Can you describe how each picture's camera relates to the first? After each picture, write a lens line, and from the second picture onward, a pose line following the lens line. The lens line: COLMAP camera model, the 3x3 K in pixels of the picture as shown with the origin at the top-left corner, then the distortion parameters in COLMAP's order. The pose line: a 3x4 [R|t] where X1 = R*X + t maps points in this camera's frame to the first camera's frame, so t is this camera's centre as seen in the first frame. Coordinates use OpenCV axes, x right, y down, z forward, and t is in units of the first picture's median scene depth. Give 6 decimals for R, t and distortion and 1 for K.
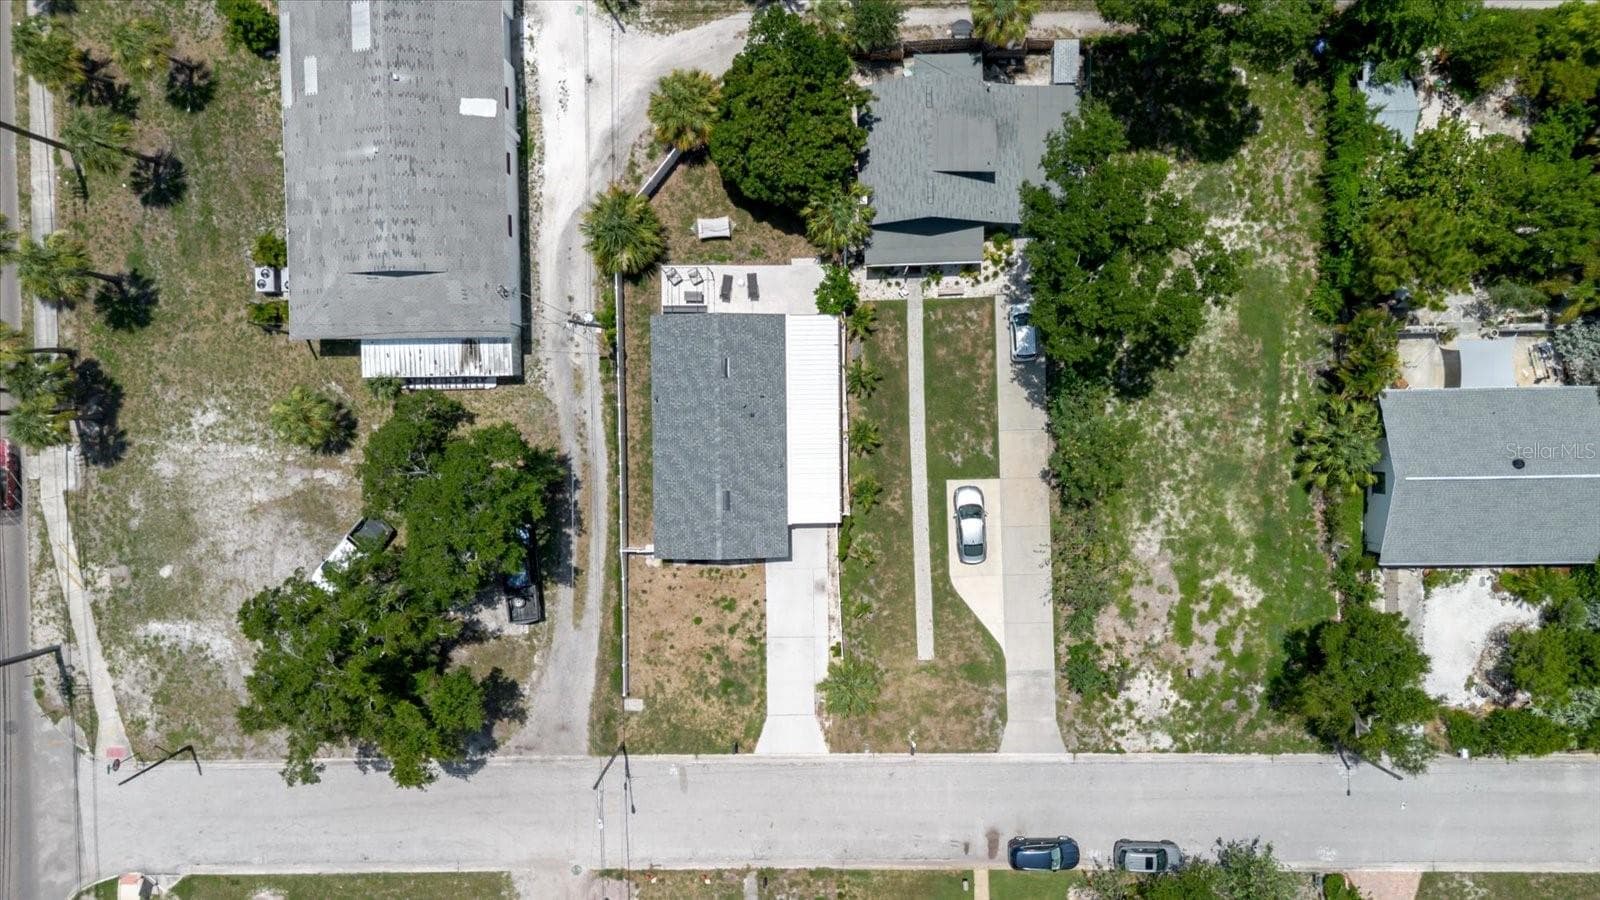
lens RADIAL K [[1141.7, 0, 808.7], [0, 1141.7, 449.7], [0, 0, 1]] dist [0.037561, -0.036242]
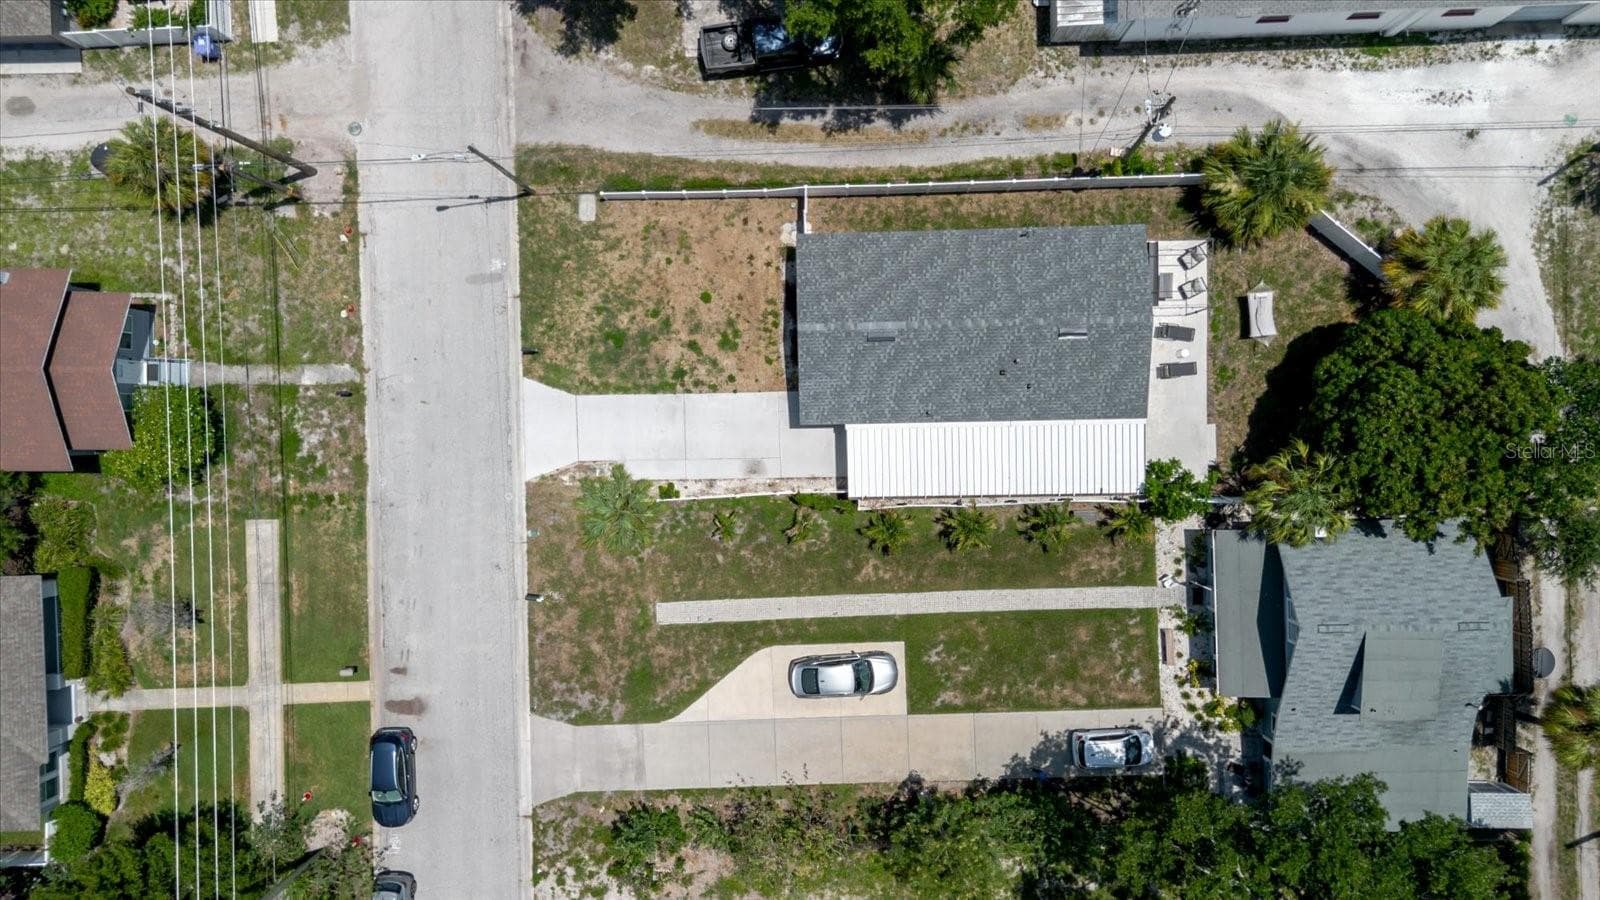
lens RADIAL K [[1141.7, 0, 798.3], [0, 1141.7, 456.6], [0, 0, 1]] dist [0.037561, -0.036242]
pose [[0.007551, 0.998824, 0.047897, -0.031214], [-0.999921, 0.007059, 0.010426, 0.085695], [0.010076, -0.047972, 0.998798, 0.282552]]
